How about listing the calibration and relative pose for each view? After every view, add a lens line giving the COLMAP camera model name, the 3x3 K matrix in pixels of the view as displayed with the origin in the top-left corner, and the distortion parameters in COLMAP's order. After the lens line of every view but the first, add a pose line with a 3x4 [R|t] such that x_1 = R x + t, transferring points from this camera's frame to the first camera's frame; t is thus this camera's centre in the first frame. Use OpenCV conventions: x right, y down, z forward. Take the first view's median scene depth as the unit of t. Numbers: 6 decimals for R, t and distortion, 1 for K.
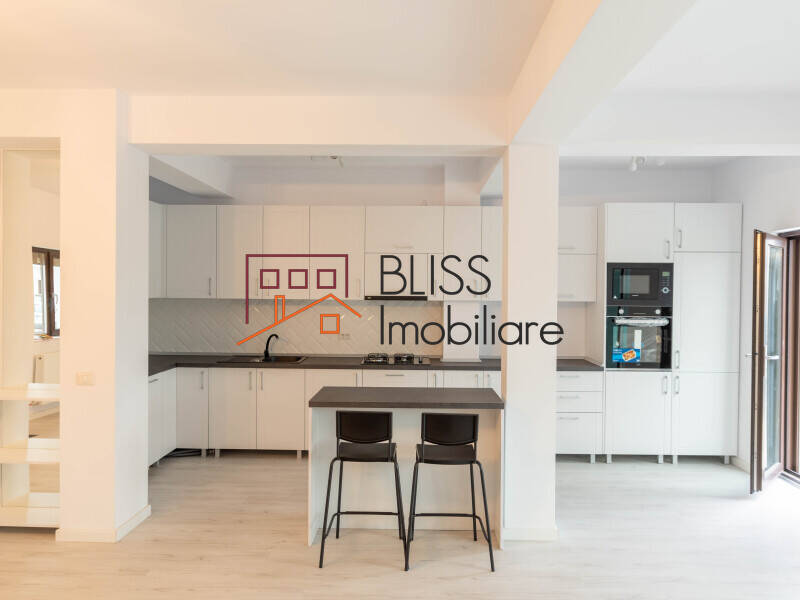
lens RADIAL K [[643.1, 0, 400.0], [0, 643.1, 293.2], [0, 0, 1]] dist [0.011682, -0.012080]
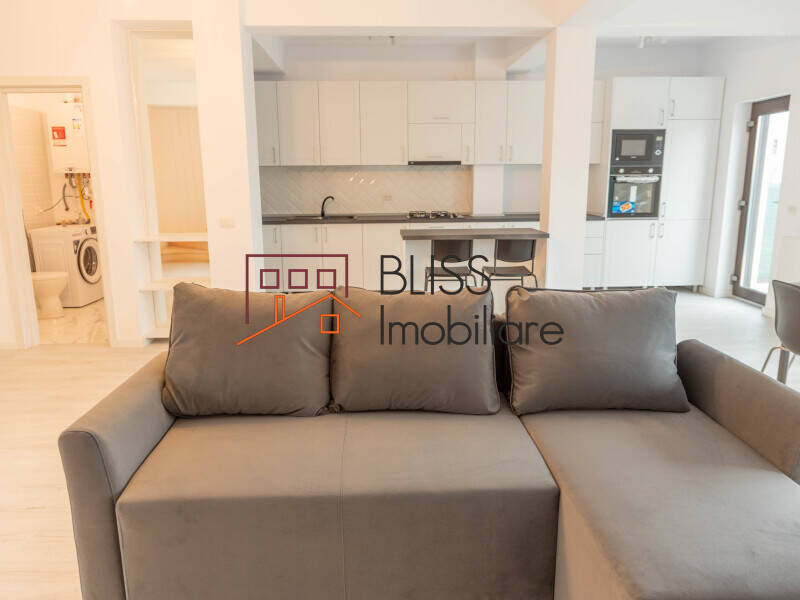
lens RADIAL K [[643.1, 0, 398.3], [0, 643.1, 308.1], [0, 0, 1]] dist [0.011682, -0.012080]
pose [[0.997087, -0.029360, 0.070391, -0.171726], [0.014869, 0.980058, 0.198157, 0.035199], [-0.074805, -0.196533, 0.977639, -0.212244]]
